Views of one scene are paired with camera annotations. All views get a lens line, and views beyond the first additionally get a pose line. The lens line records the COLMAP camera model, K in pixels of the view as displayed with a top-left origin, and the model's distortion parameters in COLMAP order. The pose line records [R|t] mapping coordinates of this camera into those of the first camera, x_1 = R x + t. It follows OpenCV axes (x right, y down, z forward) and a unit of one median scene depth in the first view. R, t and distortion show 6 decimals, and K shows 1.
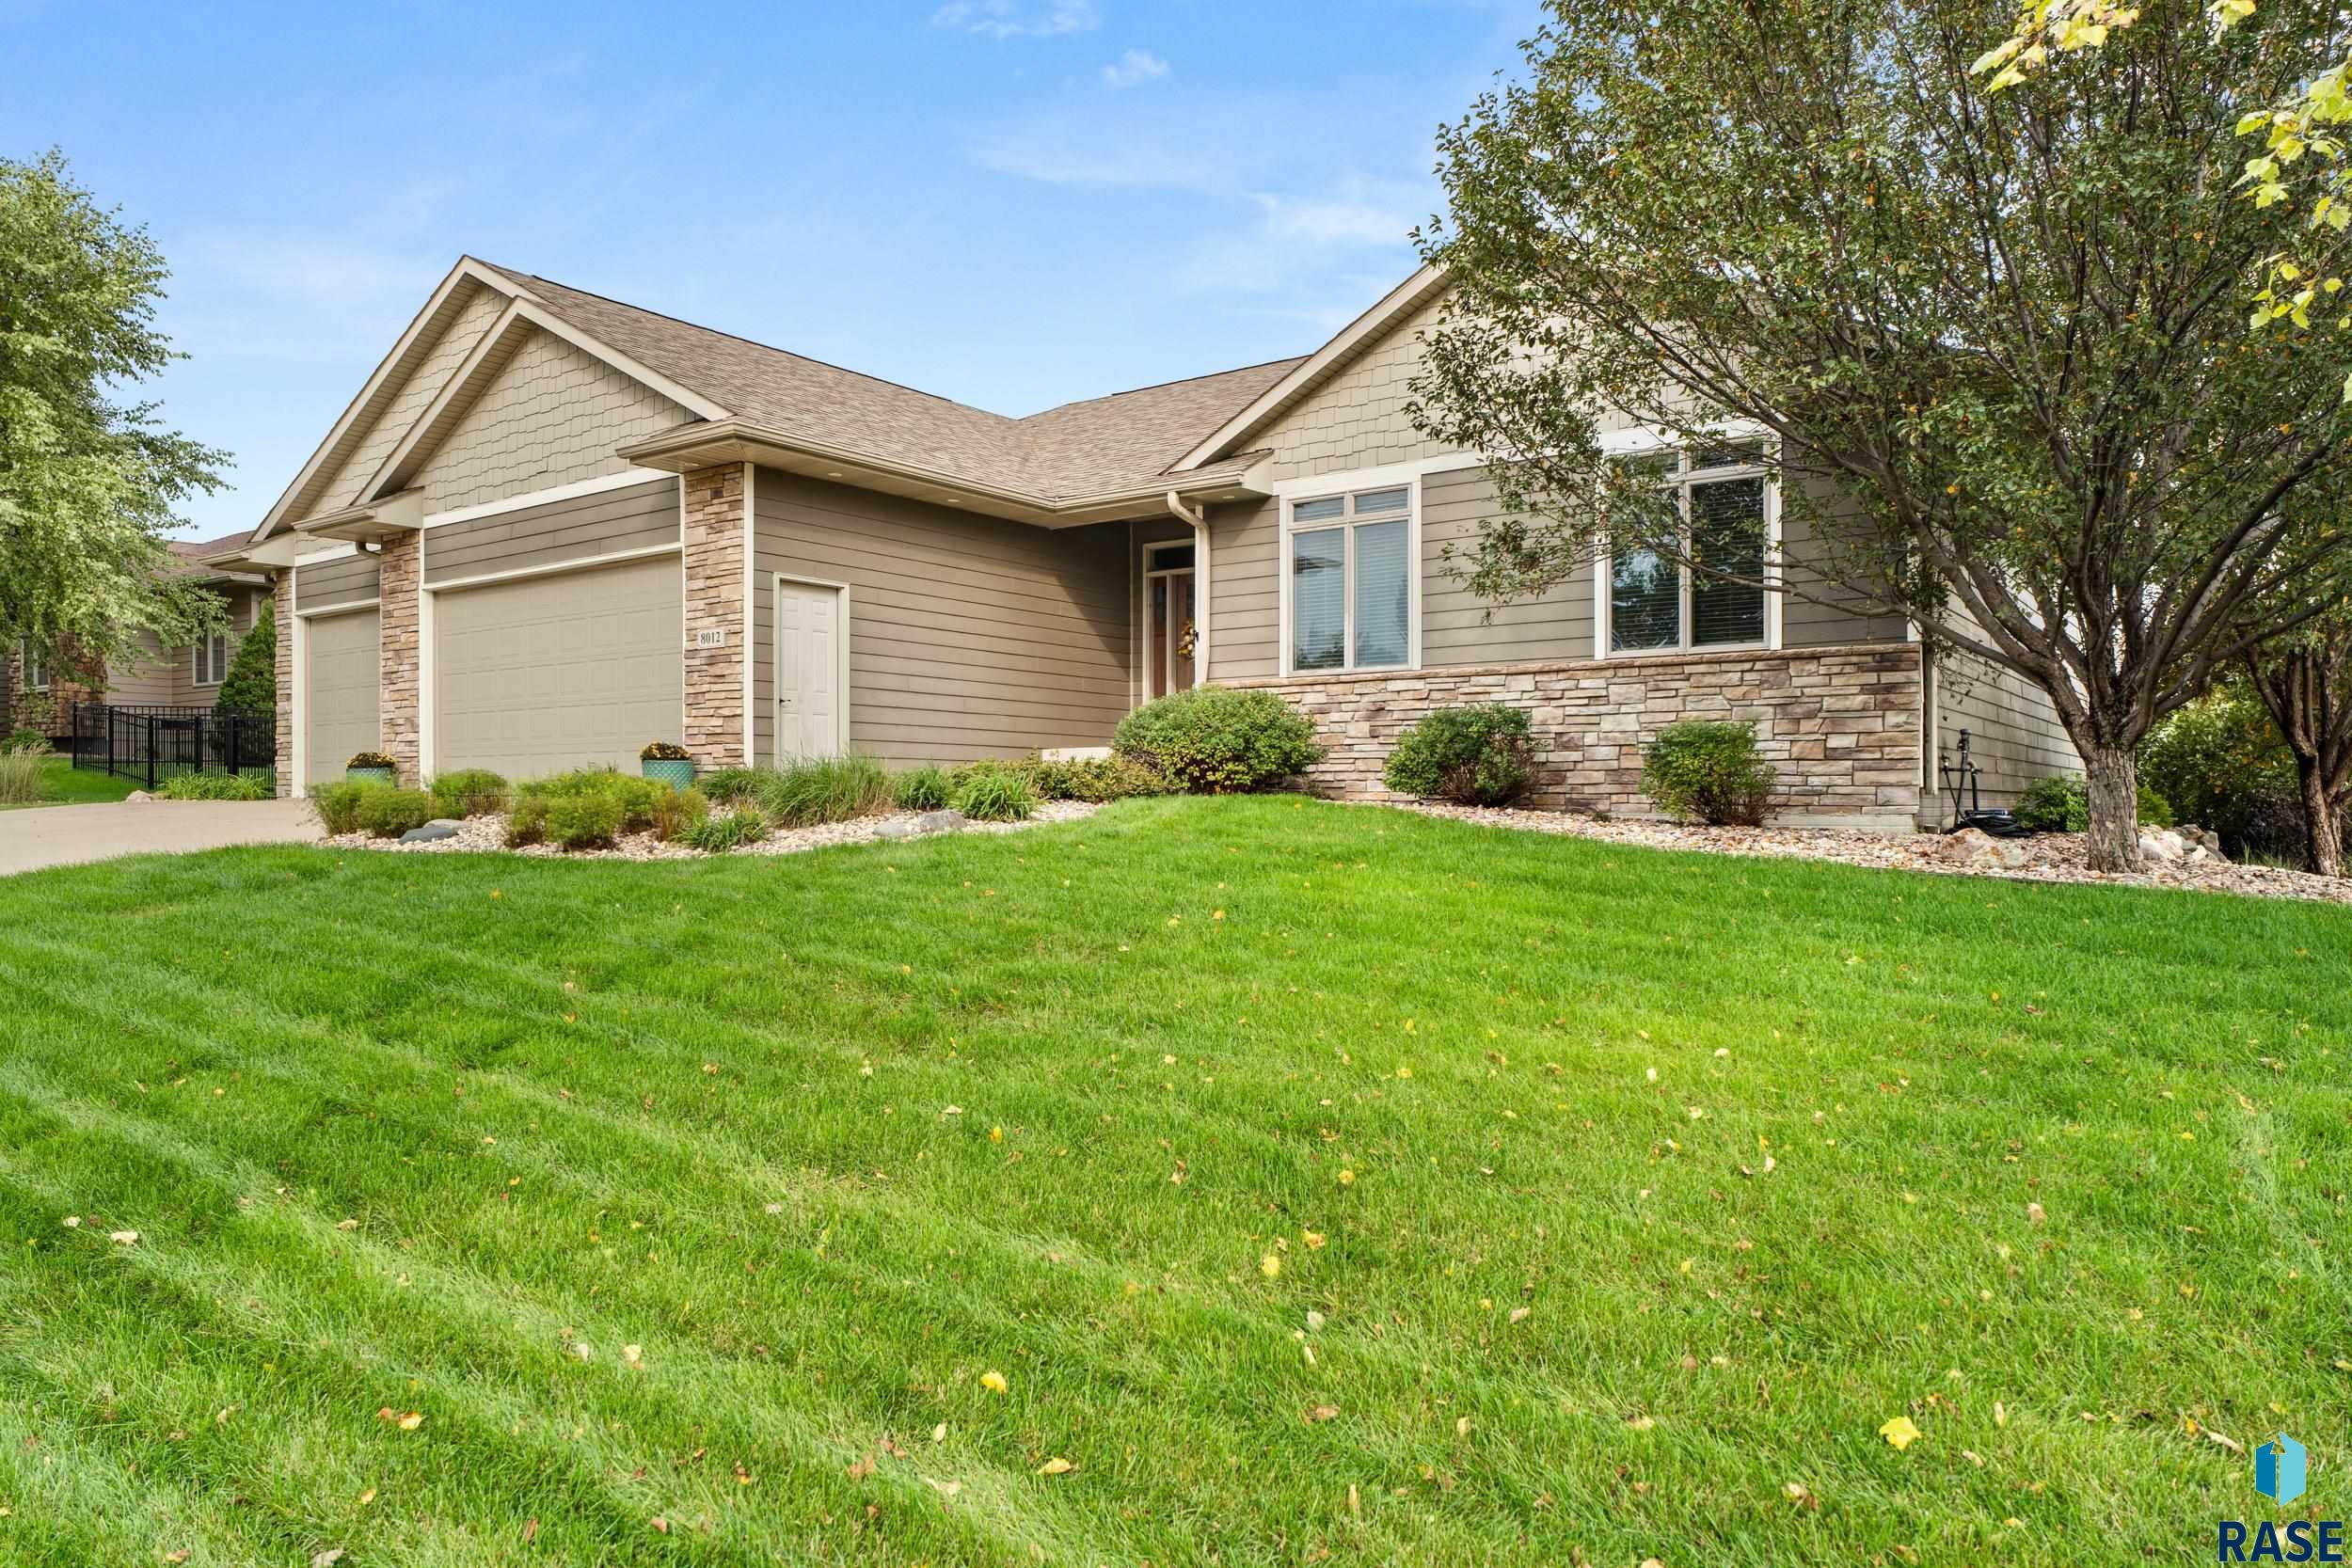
lens RADIAL K [[1501.7, 0, 1161.9], [0, 1501.7, 748.3], [0, 0, 1]] dist [0.022516, -0.001247]
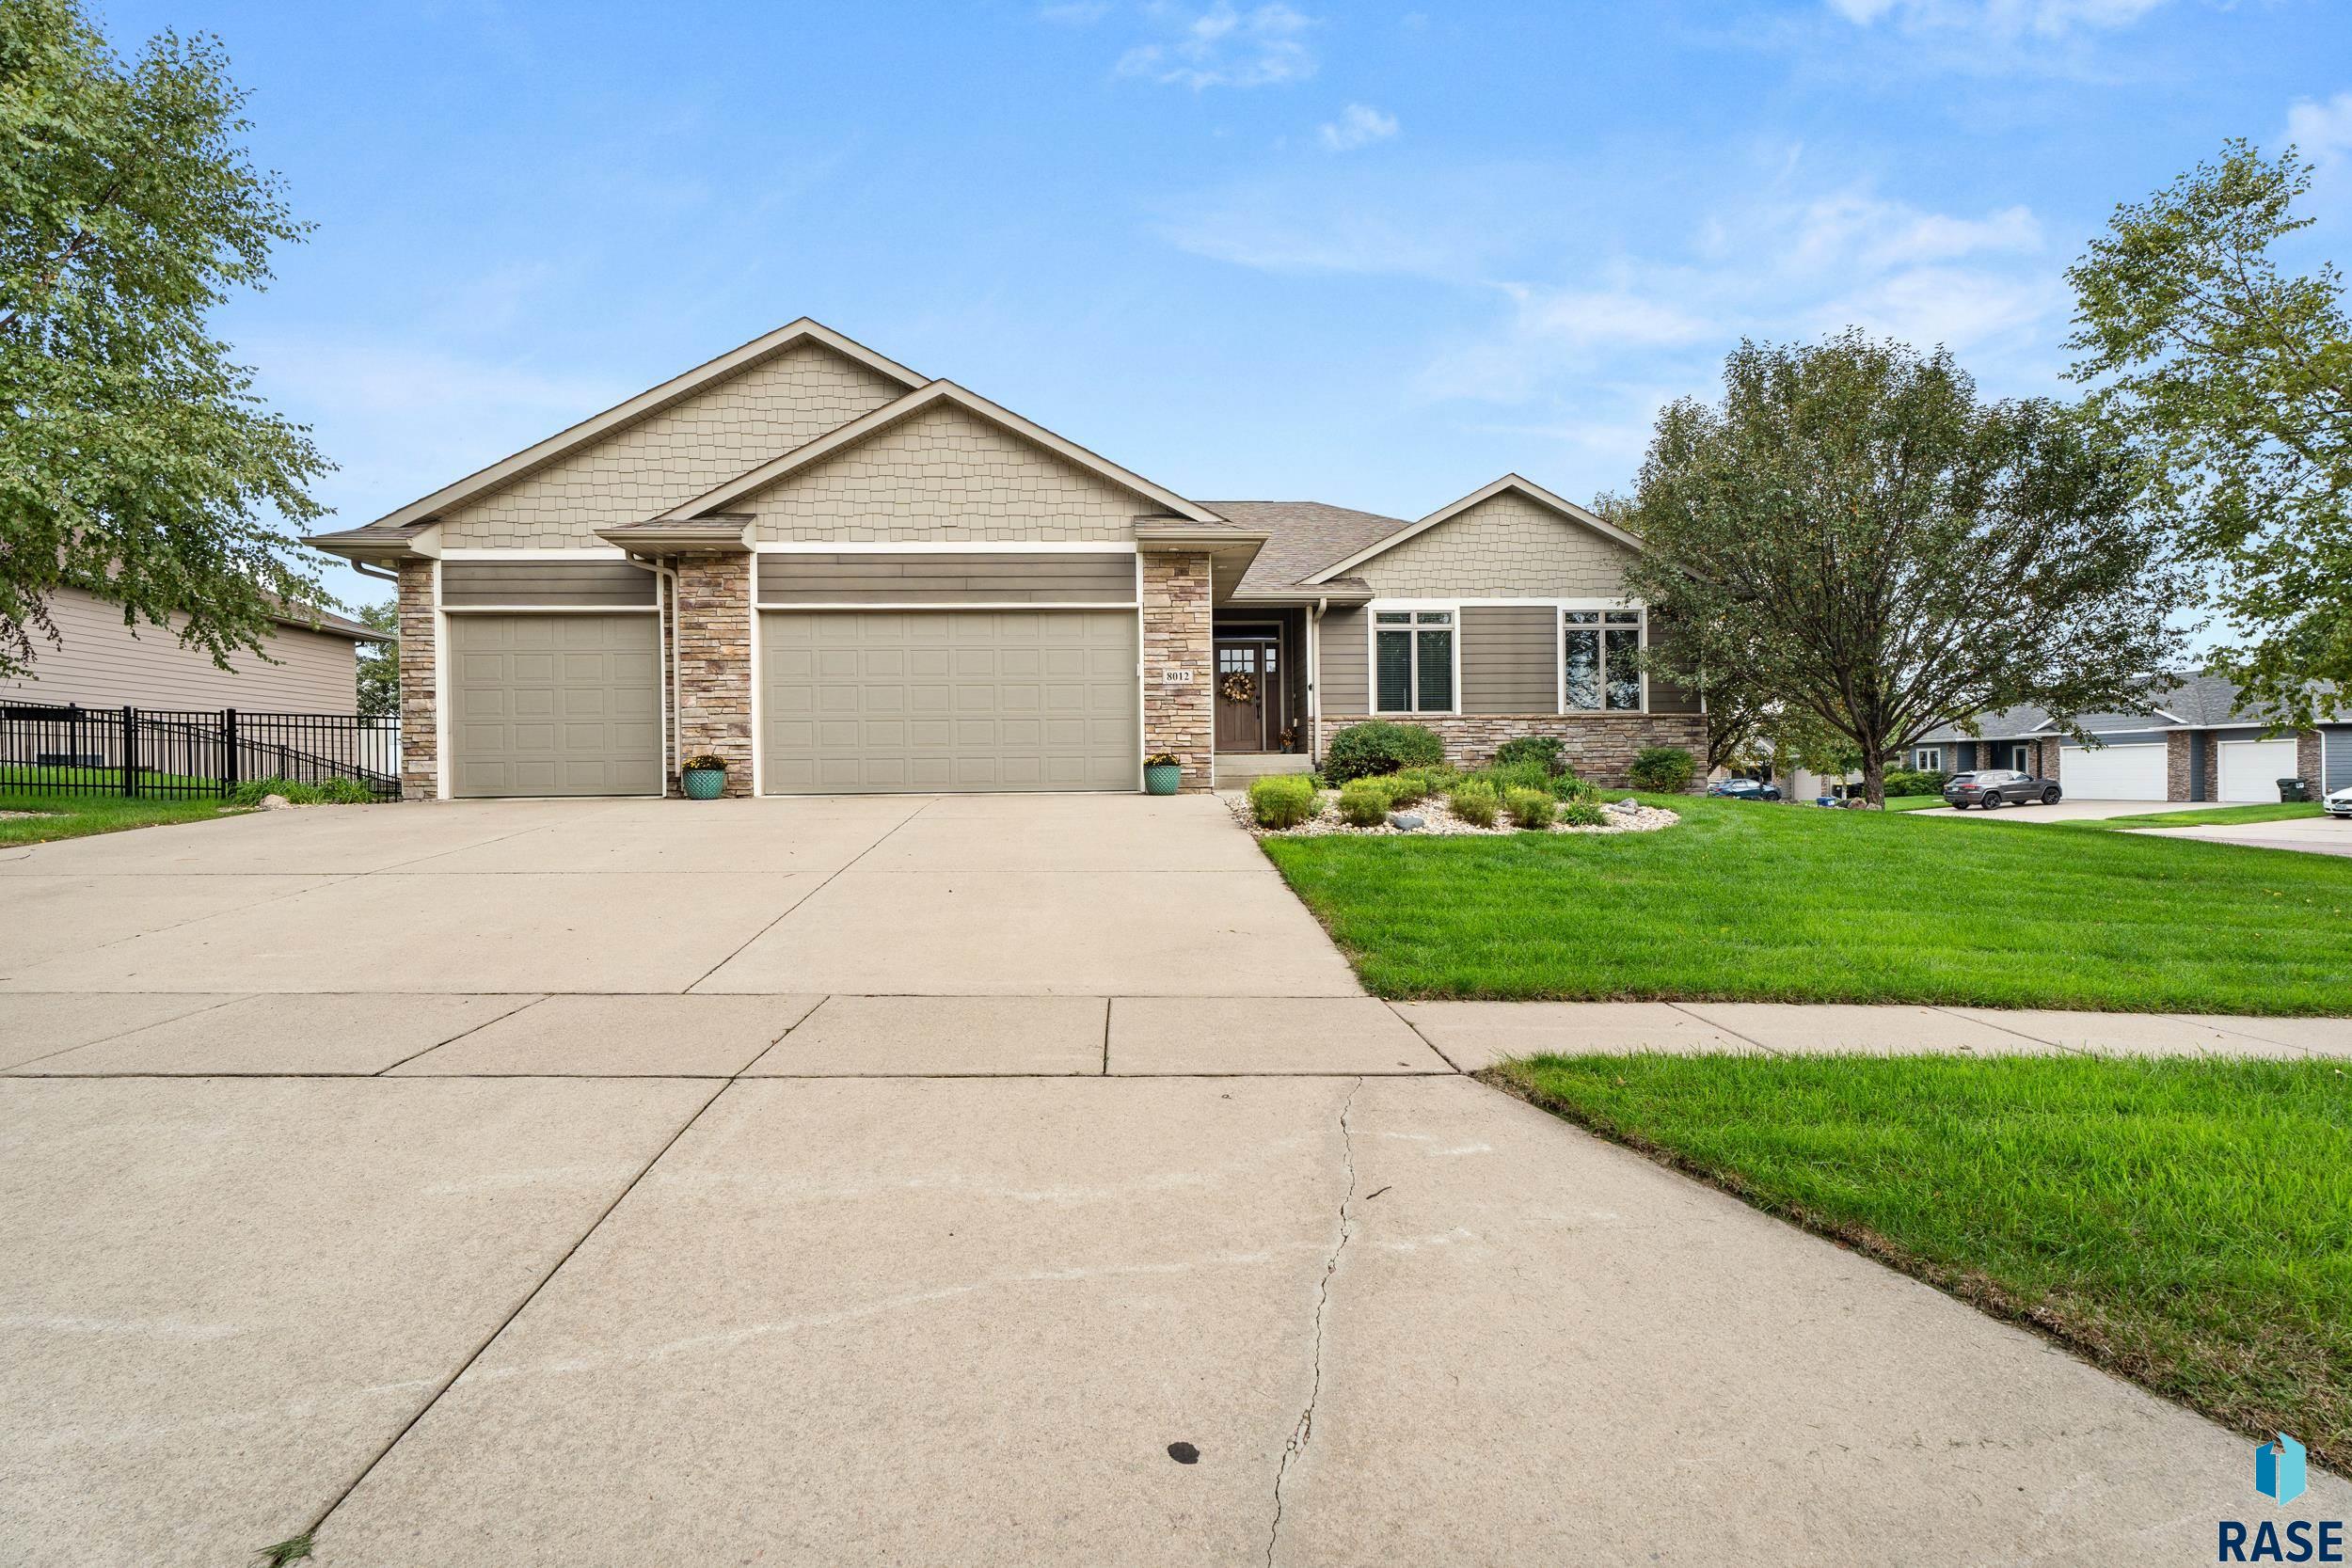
lens RADIAL K [[1092.6, 0, 1176.0], [0, 1092.6, 784.0], [0, 0, 1]] dist [-0.002393, -0.000065]
pose [[0.746212, -0.010666, 0.665623, -0.753145], [-0.009852, 0.999585, 0.027063, -0.001278], [-0.665636, -0.026753, 0.745797, 0.192981]]
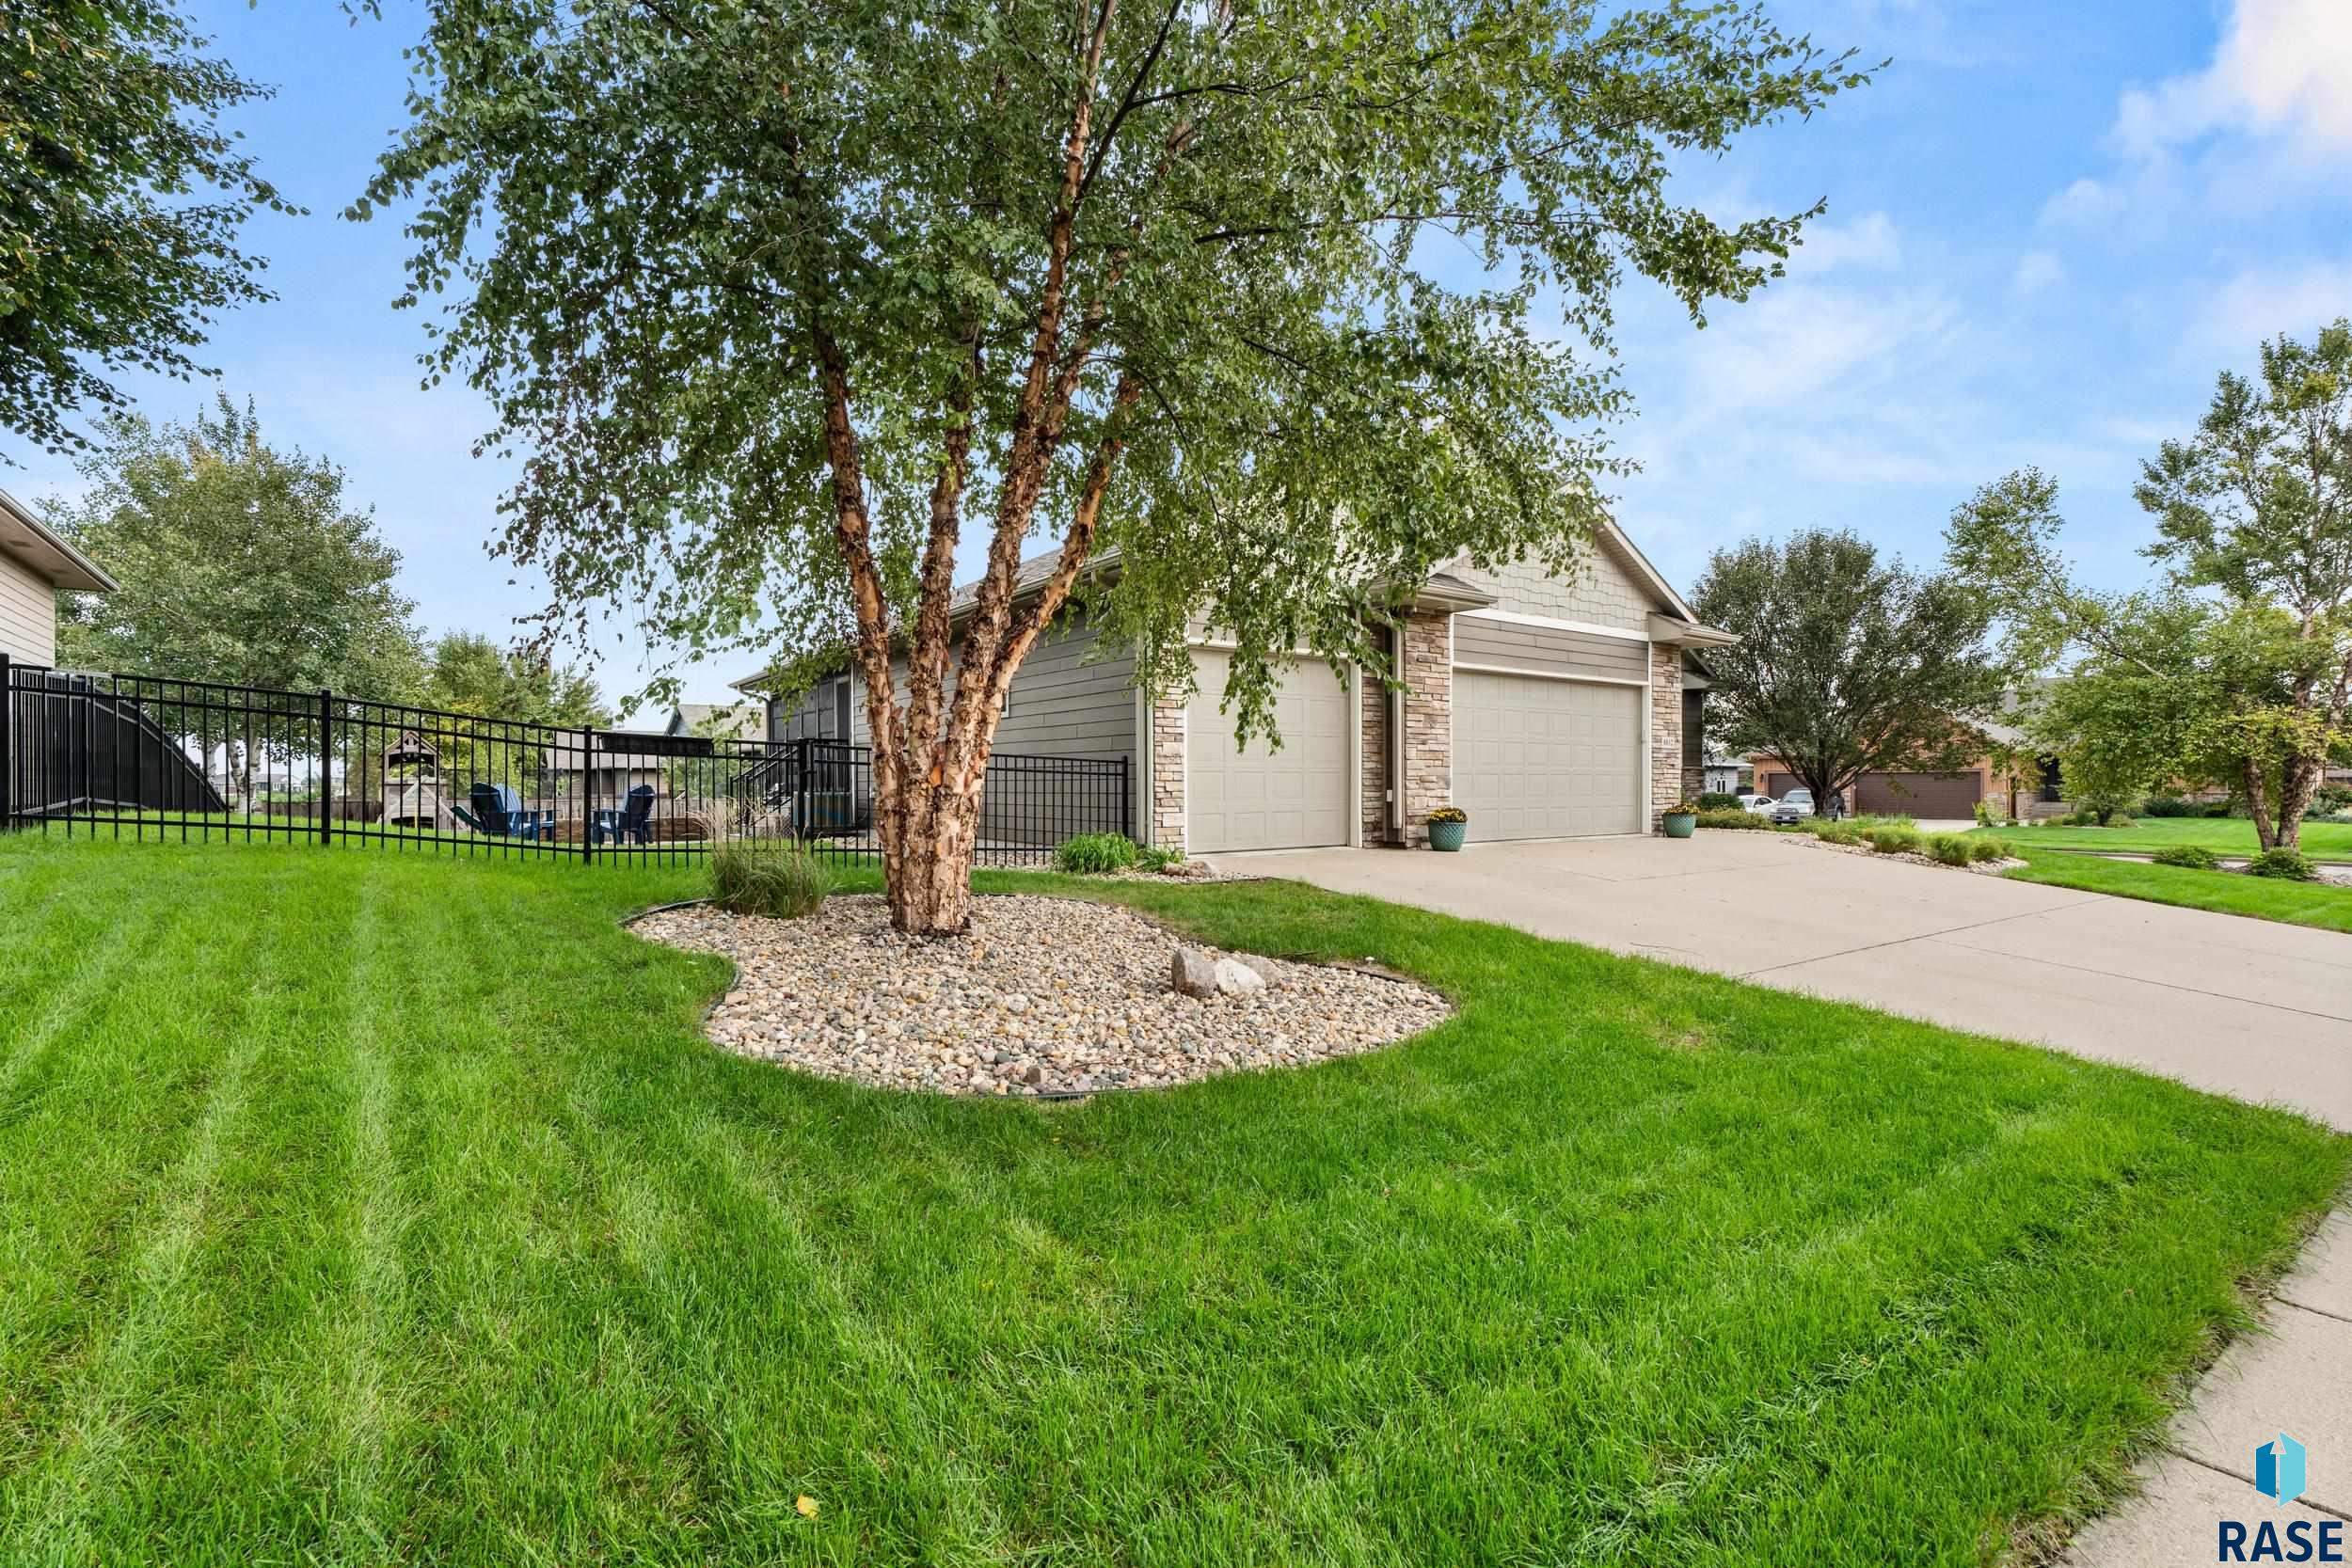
lens RADIAL K [[1092.6, 0, 1176.0], [0, 1092.6, 784.0], [0, 0, 1]] dist [-0.002393, -0.000065]
pose [[0.252343, 0.007716, 0.967607, -1.300370], [-0.018793, 0.999819, -0.003071, -0.006740], [-0.967455, -0.017410, 0.252442, 0.951529]]
